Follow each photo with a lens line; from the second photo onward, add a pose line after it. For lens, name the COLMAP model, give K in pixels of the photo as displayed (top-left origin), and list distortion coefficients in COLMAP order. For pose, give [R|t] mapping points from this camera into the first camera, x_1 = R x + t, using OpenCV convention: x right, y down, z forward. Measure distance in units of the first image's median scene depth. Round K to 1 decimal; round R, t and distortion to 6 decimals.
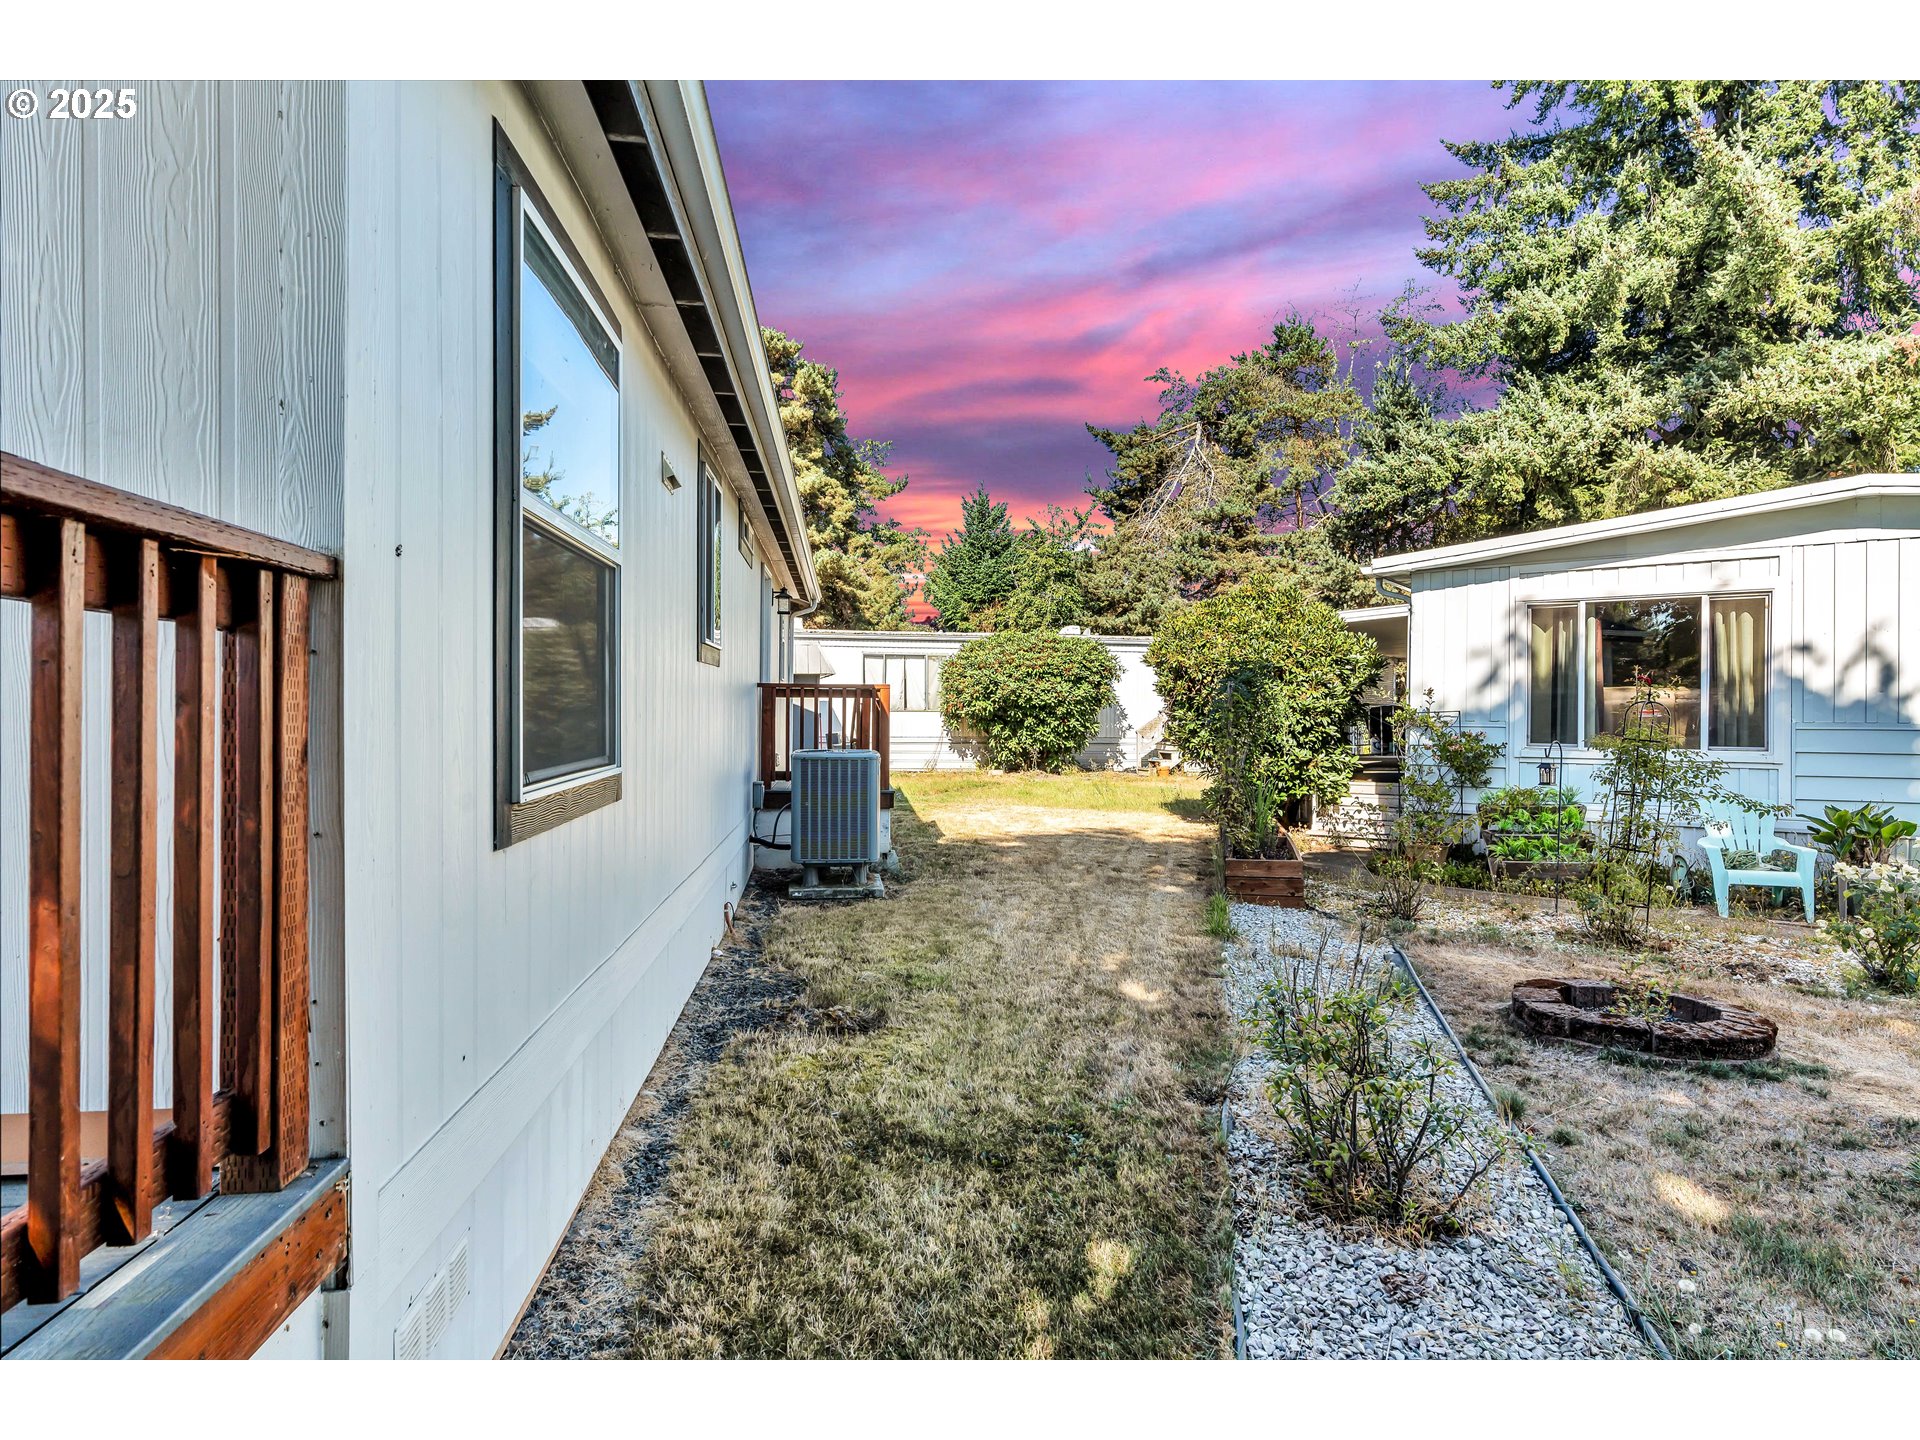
lens RADIAL K [[1085.4, 0, 958.5], [0, 1085.4, 716.3], [0, 0, 1]] dist [-0.000998, -0.000127]
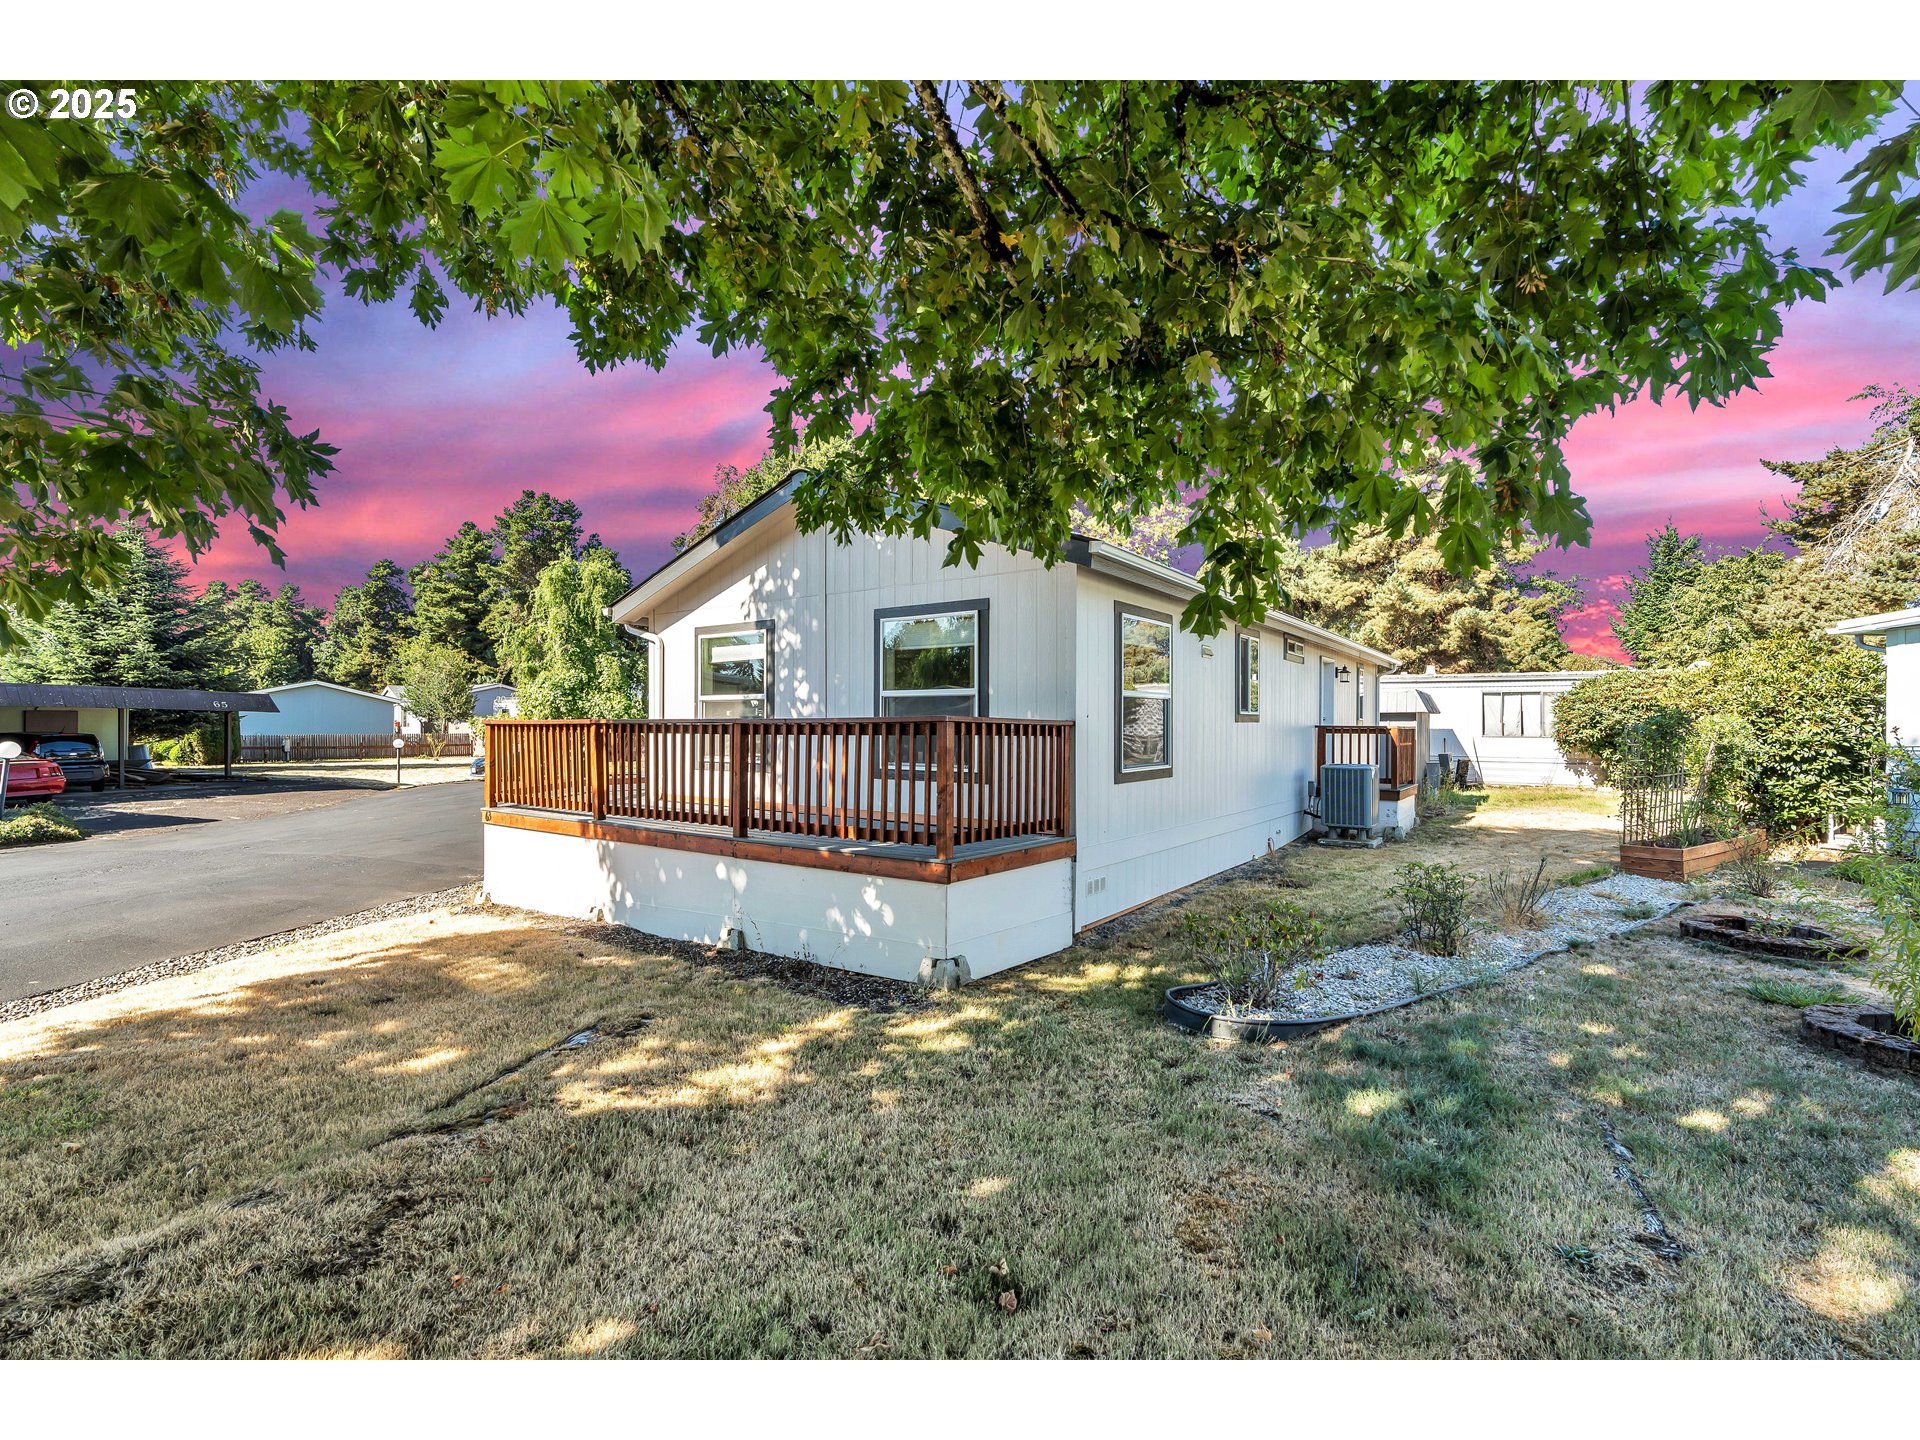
lens RADIAL K [[1048.1, 0, 960.1], [0, 1048.1, 722.3], [0, 0, 1]] dist [0.000530, 0.000290]
pose [[0.762094, 0.000566, -0.647466, 0.237179], [-0.005595, 0.999968, -0.005712, -0.011217], [0.647442, 0.007975, 0.762073, -0.334169]]
